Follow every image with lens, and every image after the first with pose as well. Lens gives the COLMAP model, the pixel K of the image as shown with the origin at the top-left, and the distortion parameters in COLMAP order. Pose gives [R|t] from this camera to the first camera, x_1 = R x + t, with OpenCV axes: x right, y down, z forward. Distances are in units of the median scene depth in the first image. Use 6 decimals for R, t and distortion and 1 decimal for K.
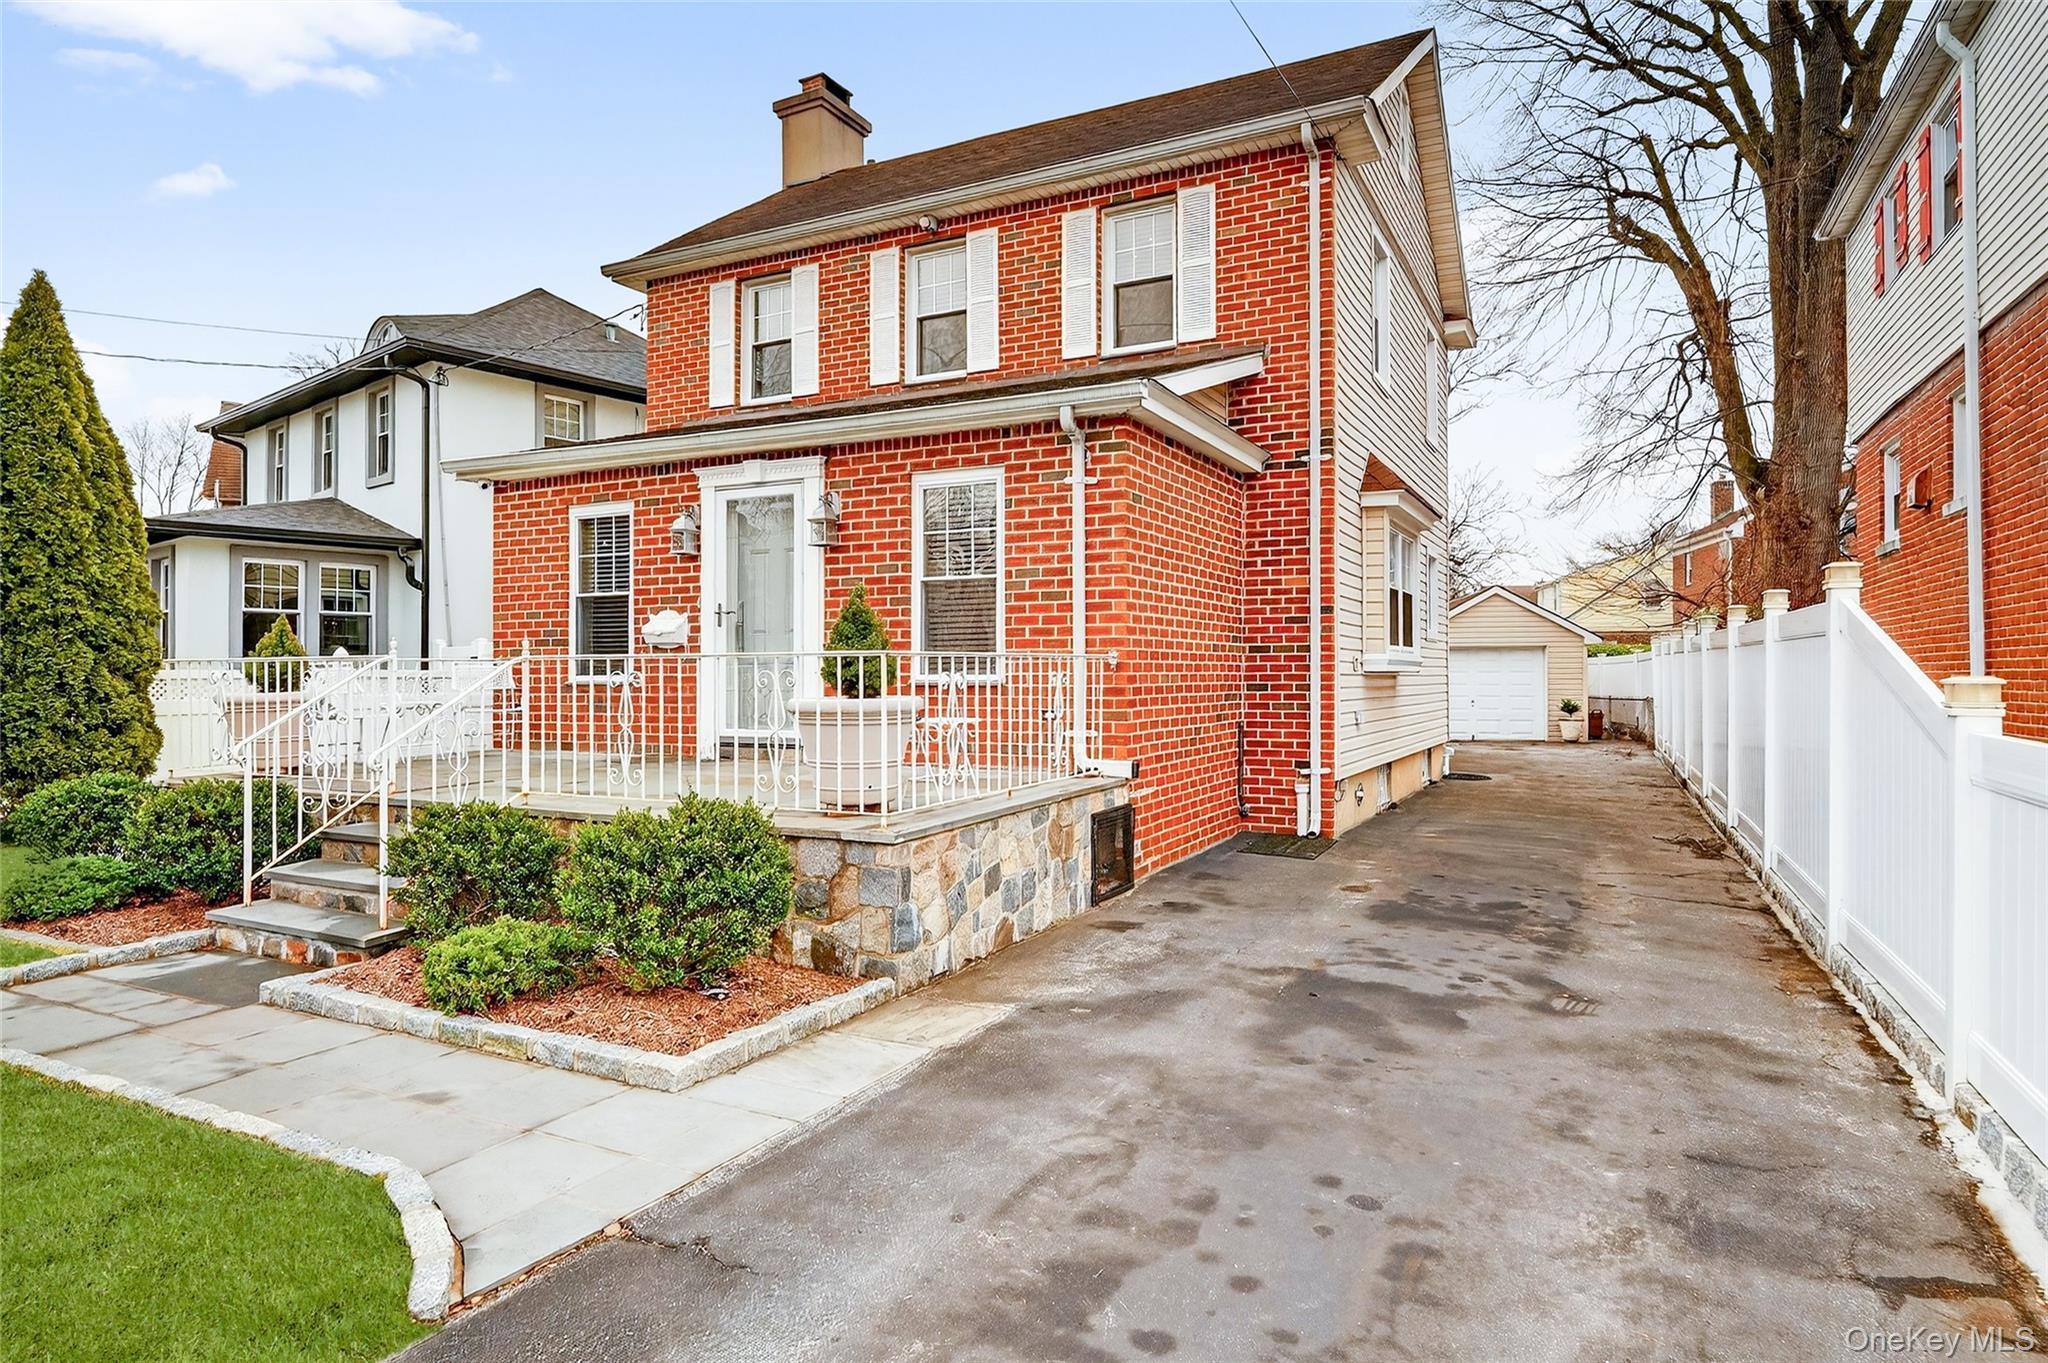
lens RADIAL K [[895.5, 0, 1020.3], [0, 895.5, 683.5], [0, 0, 1]] dist [-0.000810, 0.000306]
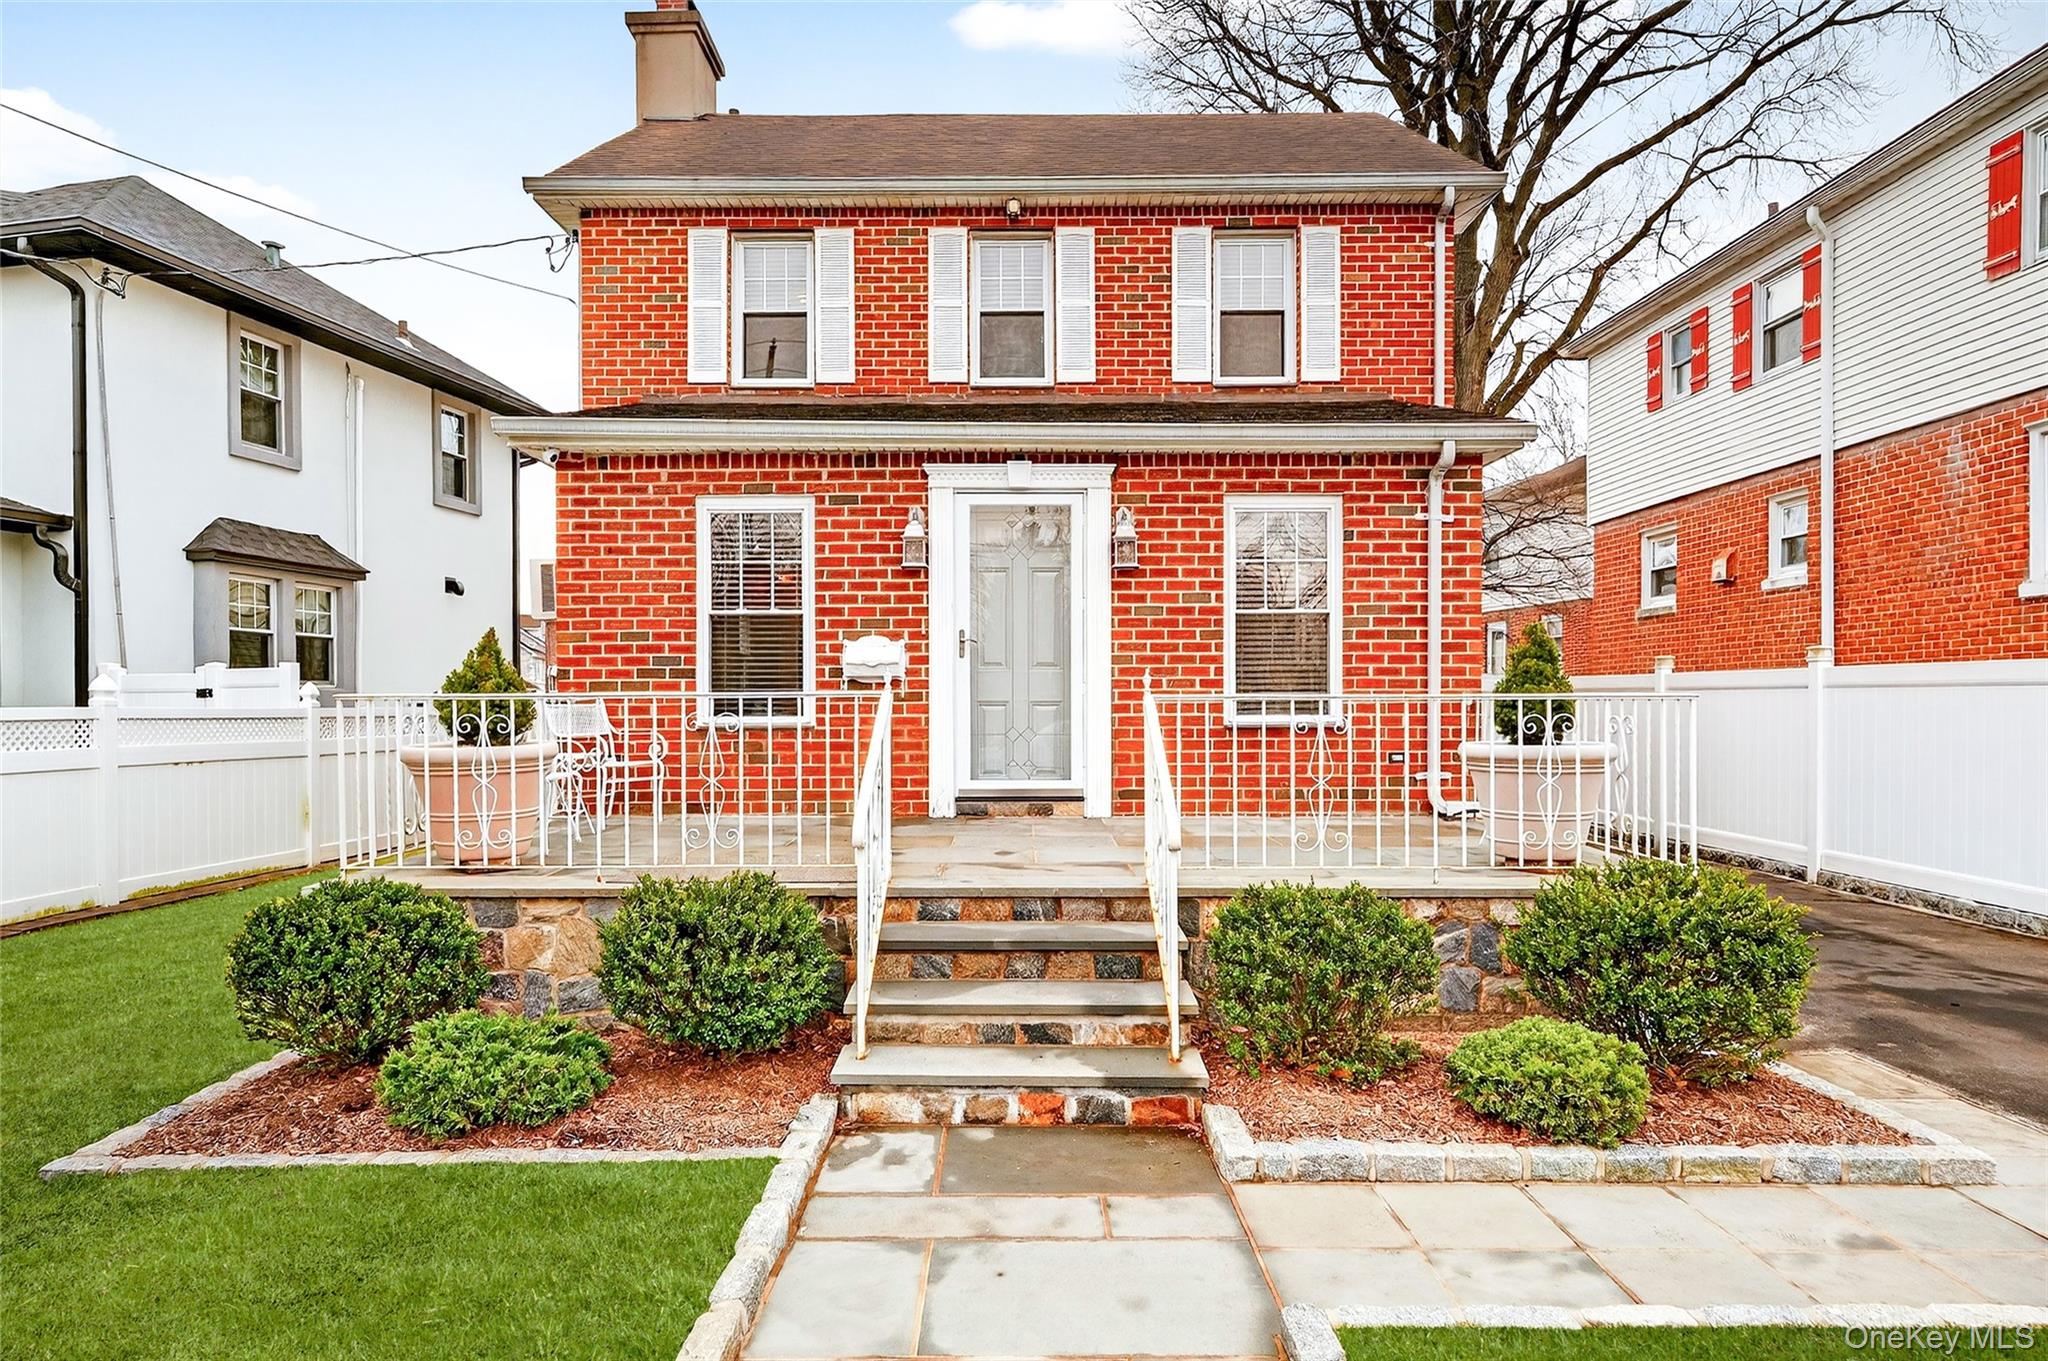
lens RADIAL K [[929.9, 0, 1017.4], [0, 929.9, 733.2], [0, 0, 1]] dist [-0.001577, -0.000520]
pose [[0.934045, -0.007872, 0.357068, -0.619960], [0.002875, 0.999890, 0.014524, -0.006131], [-0.357144, -0.012539, 0.933965, 0.181147]]
